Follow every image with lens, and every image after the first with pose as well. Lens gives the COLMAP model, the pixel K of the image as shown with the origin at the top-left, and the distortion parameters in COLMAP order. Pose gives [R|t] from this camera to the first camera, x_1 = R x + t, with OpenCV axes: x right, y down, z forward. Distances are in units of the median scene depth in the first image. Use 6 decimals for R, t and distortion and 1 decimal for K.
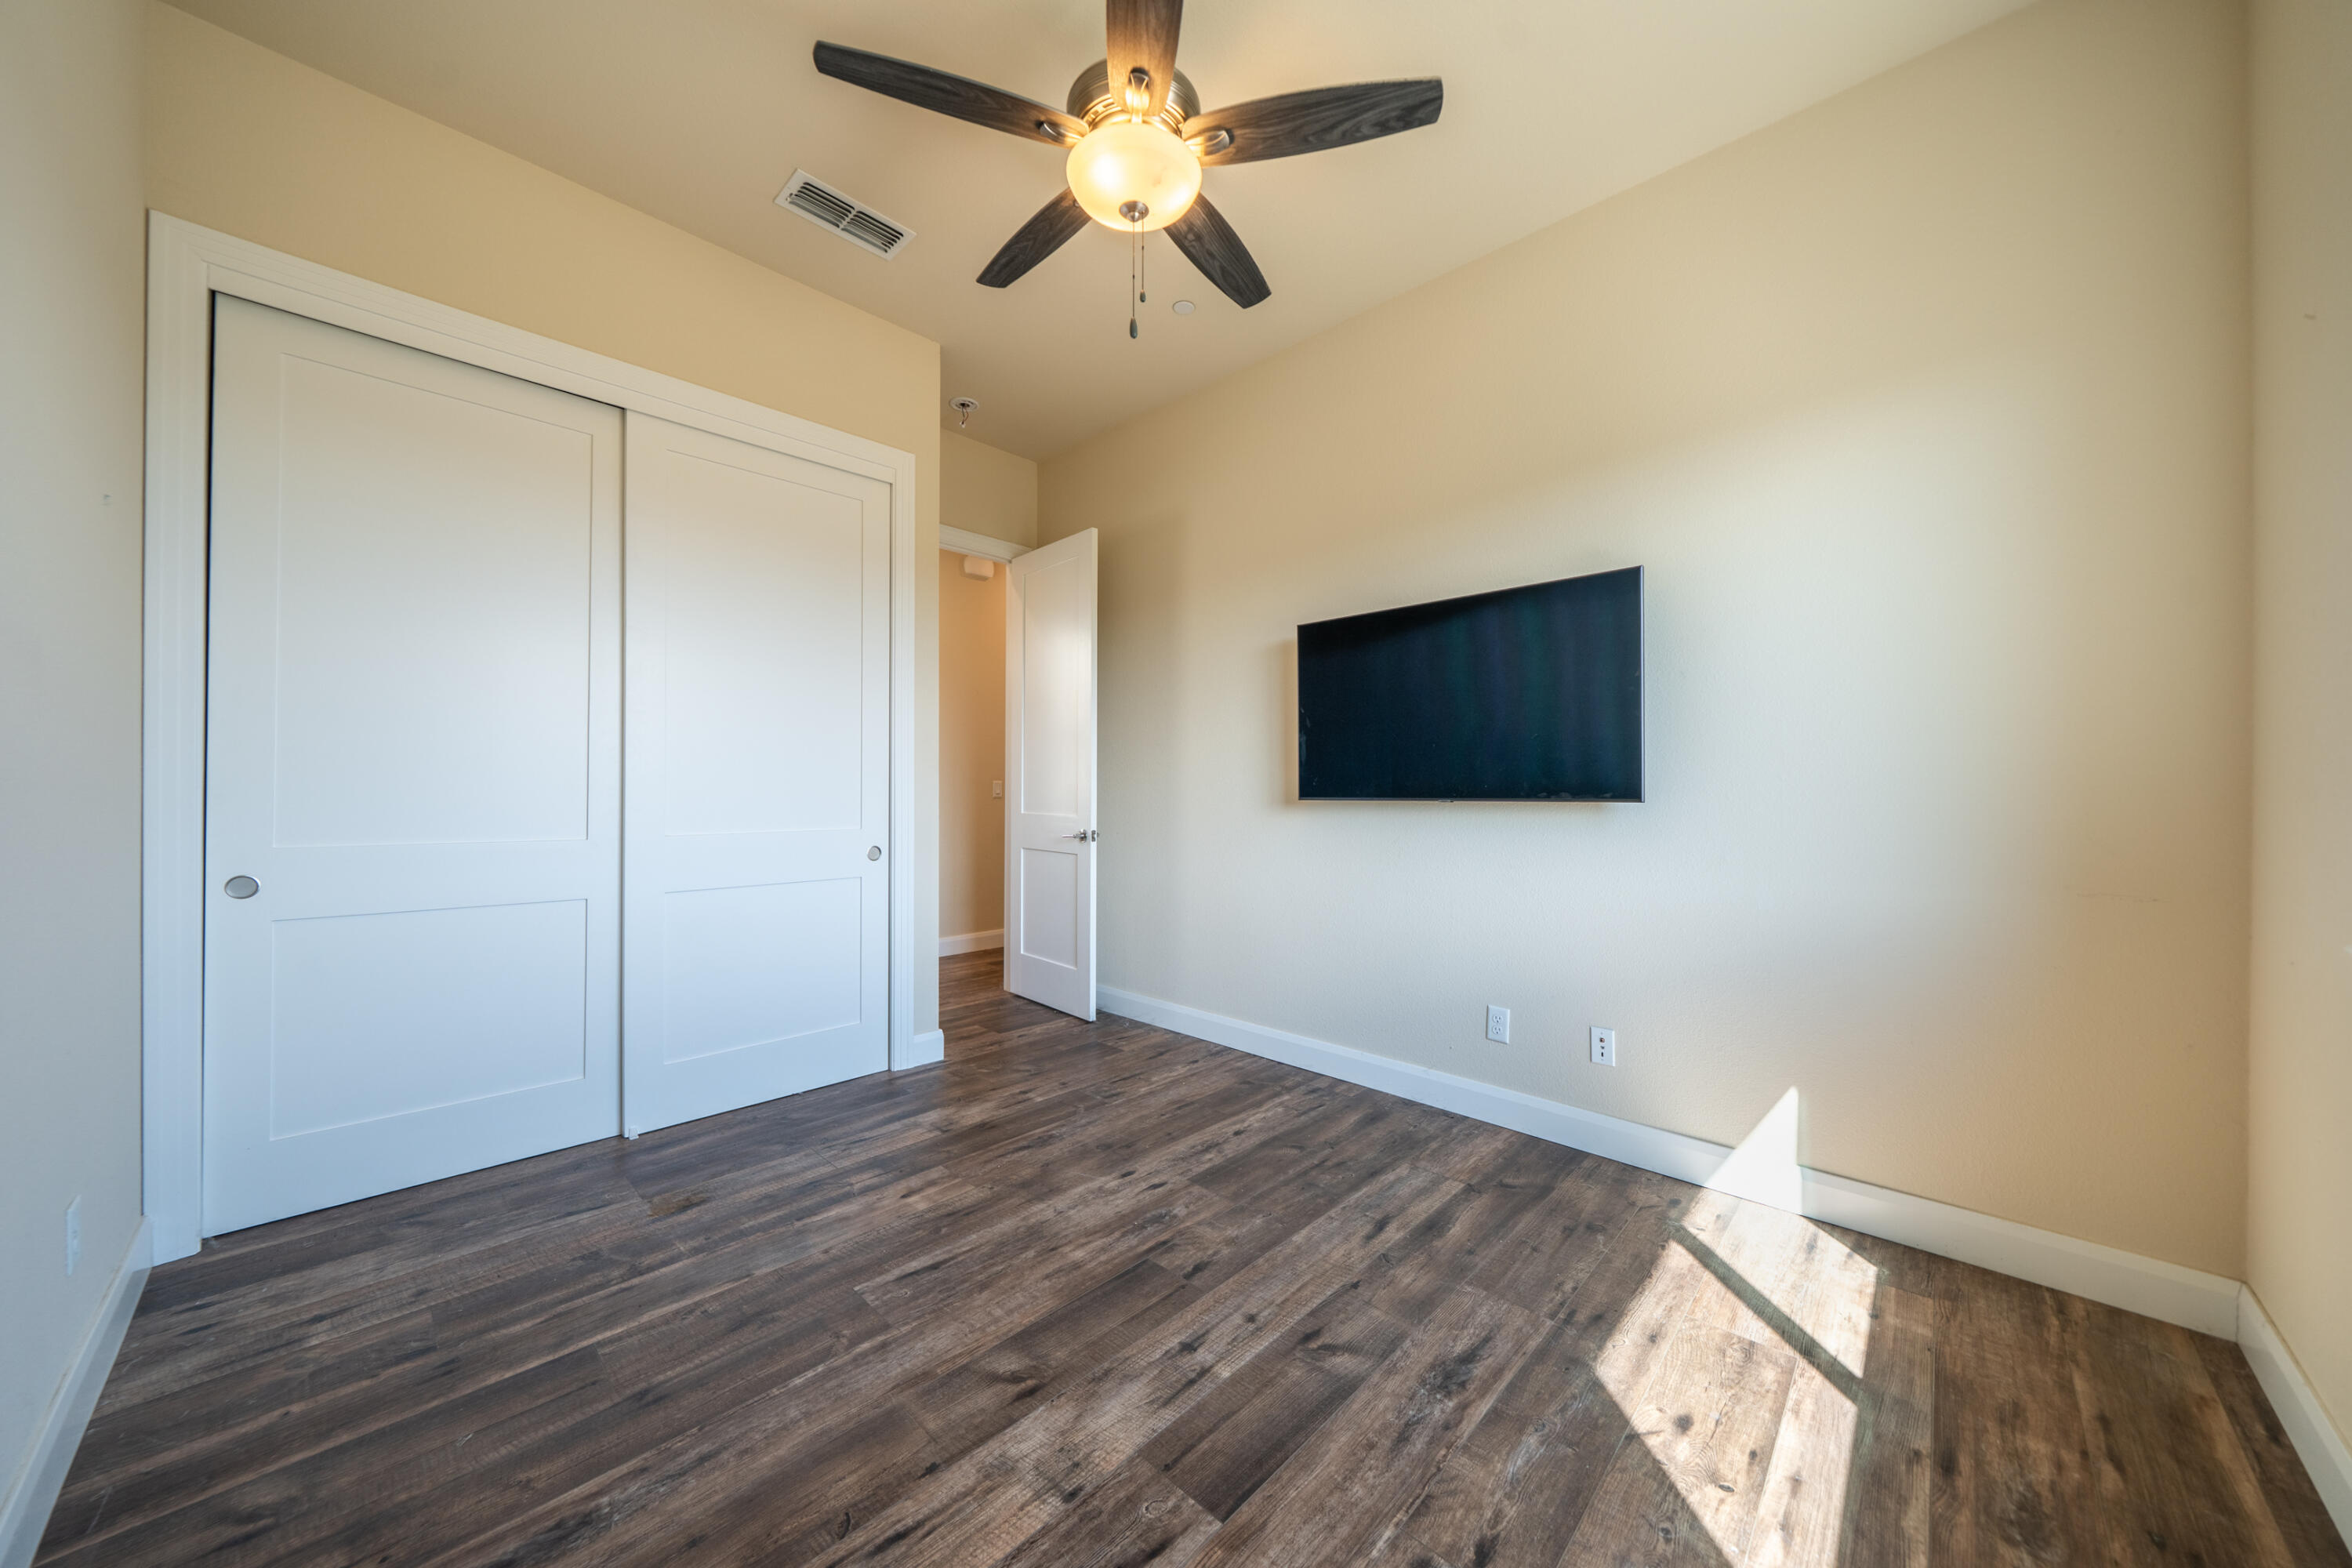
lens RADIAL K [[803.3, 0, 1174.2], [0, 803.3, 791.6], [0, 0, 1]] dist [-0.006437, 0.000073]
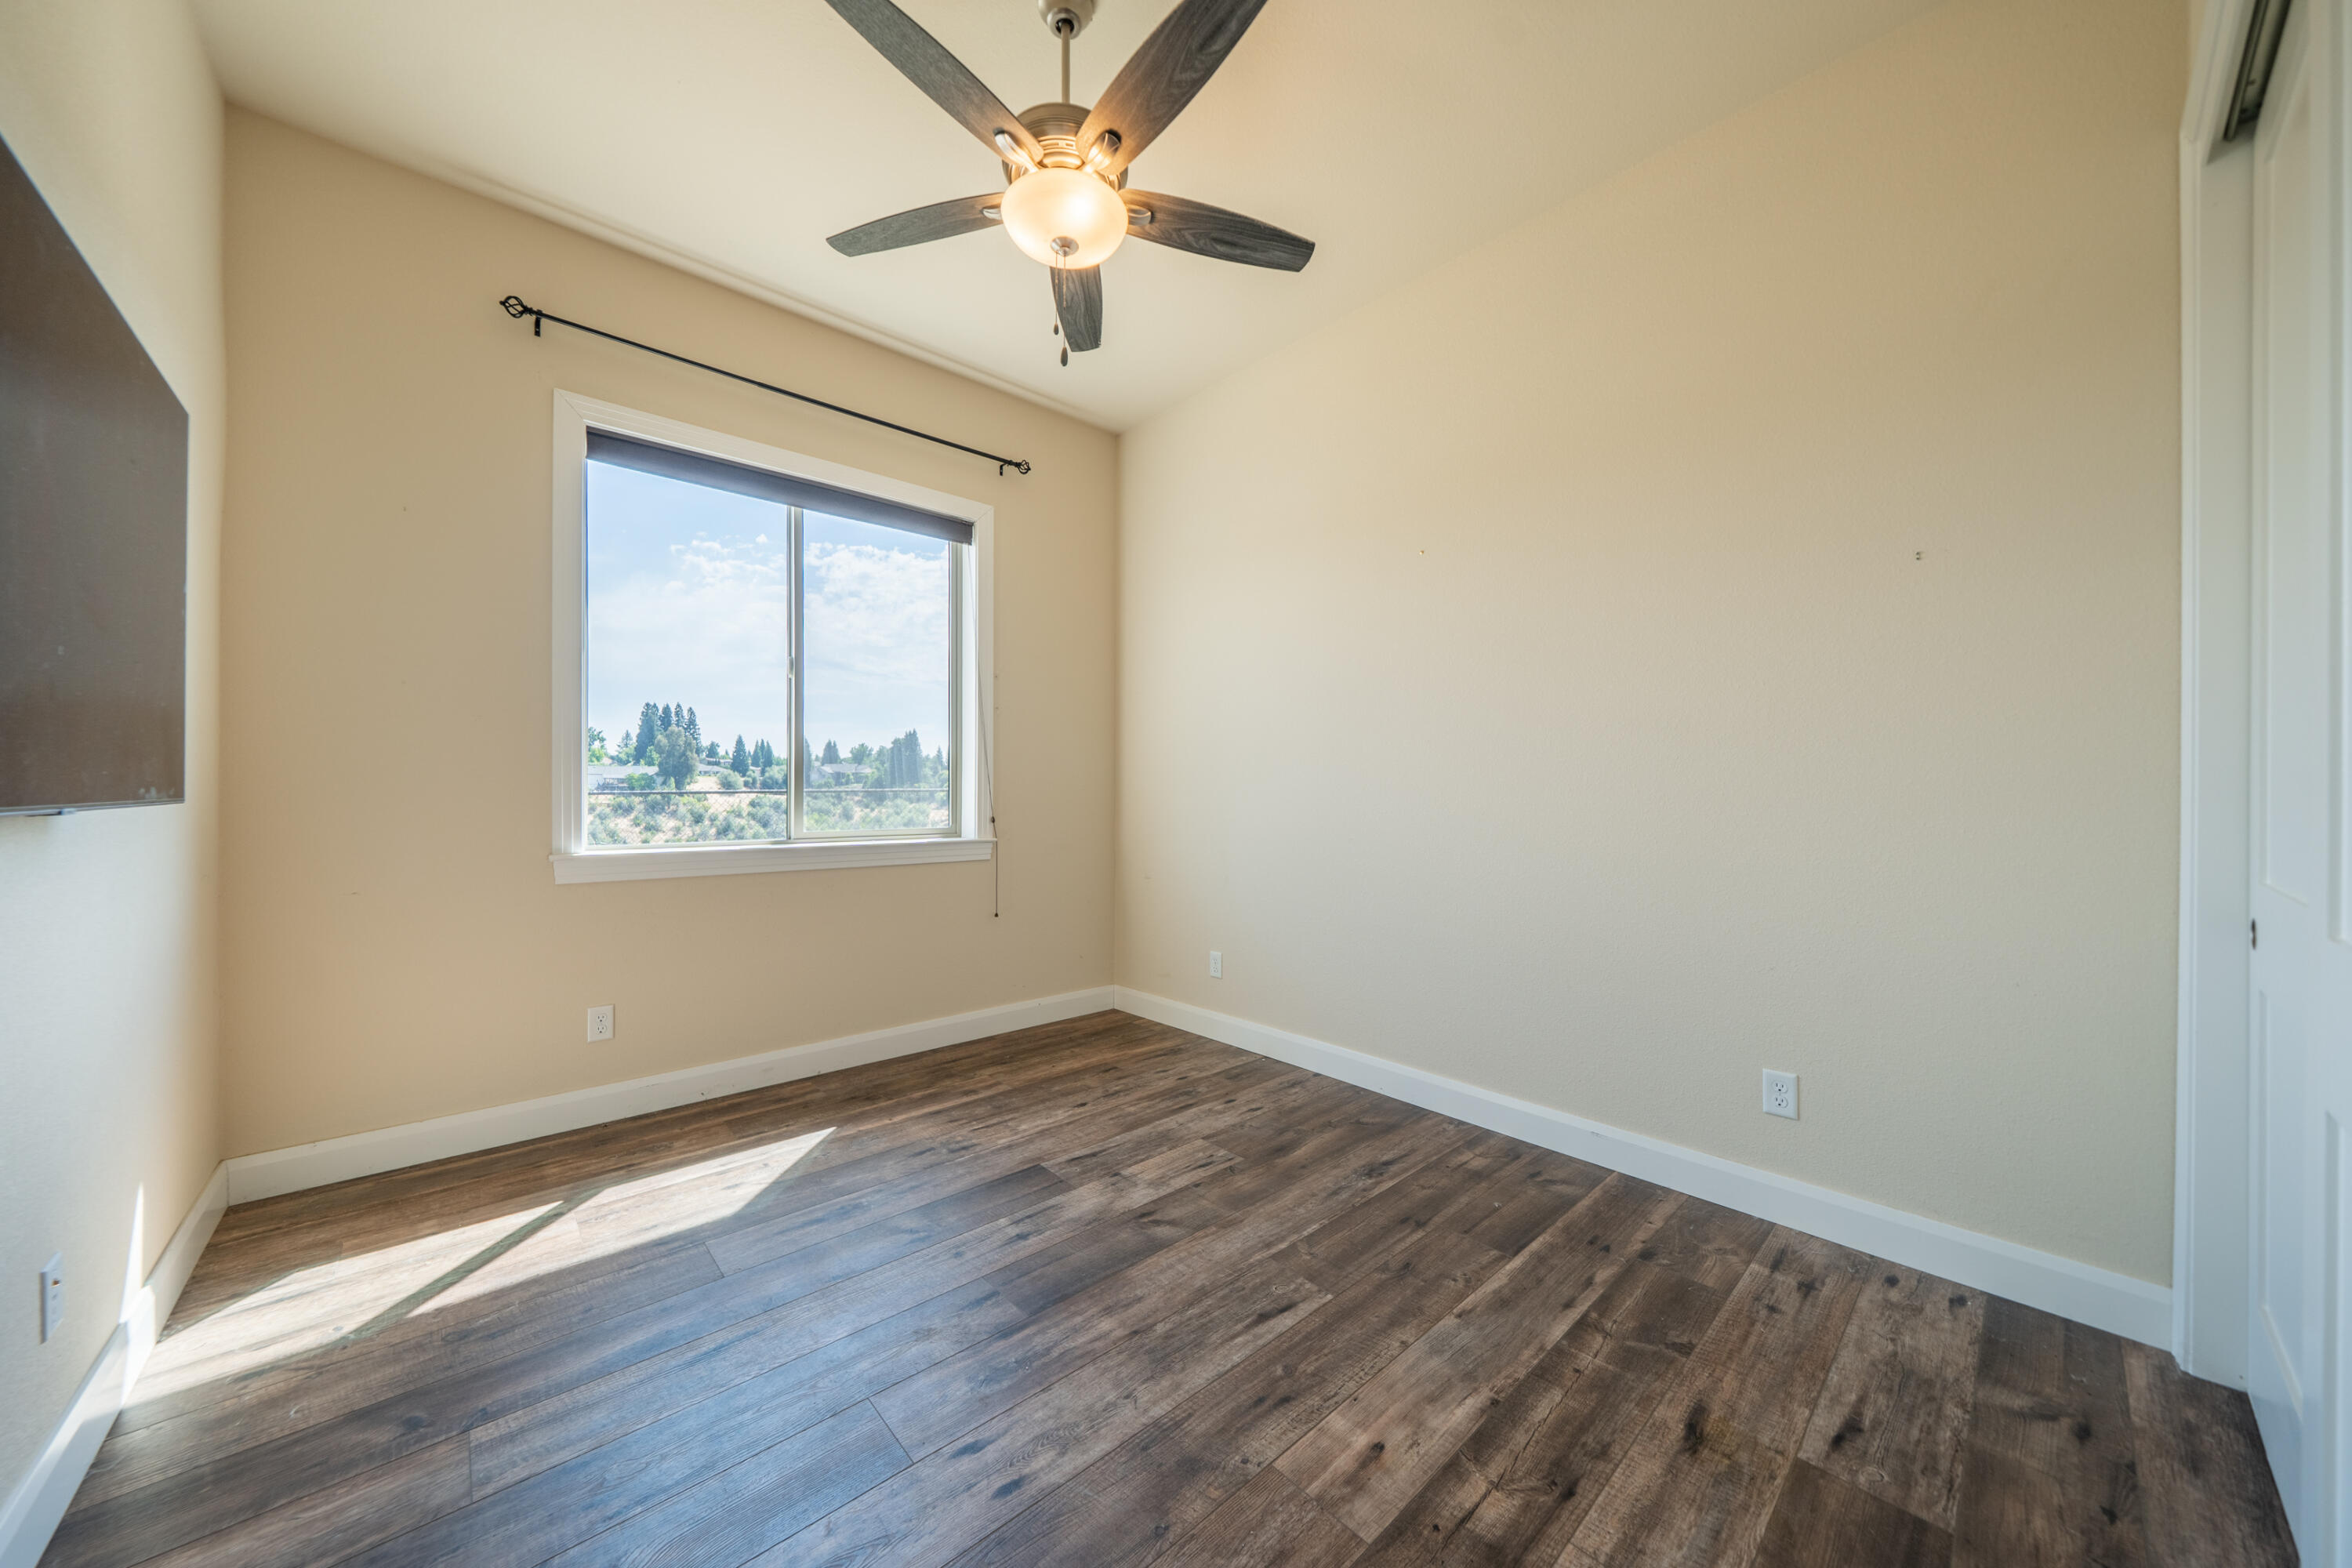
lens RADIAL K [[803.3, 0, 1174.2], [0, 803.3, 791.6], [0, 0, 1]] dist [-0.006437, 0.000073]
pose [[-0.997950, -0.008976, 0.063364, -0.262323], [-0.008838, 0.999958, 0.002451, -0.003758], [-0.063384, 0.001886, -0.997987, 2.002894]]
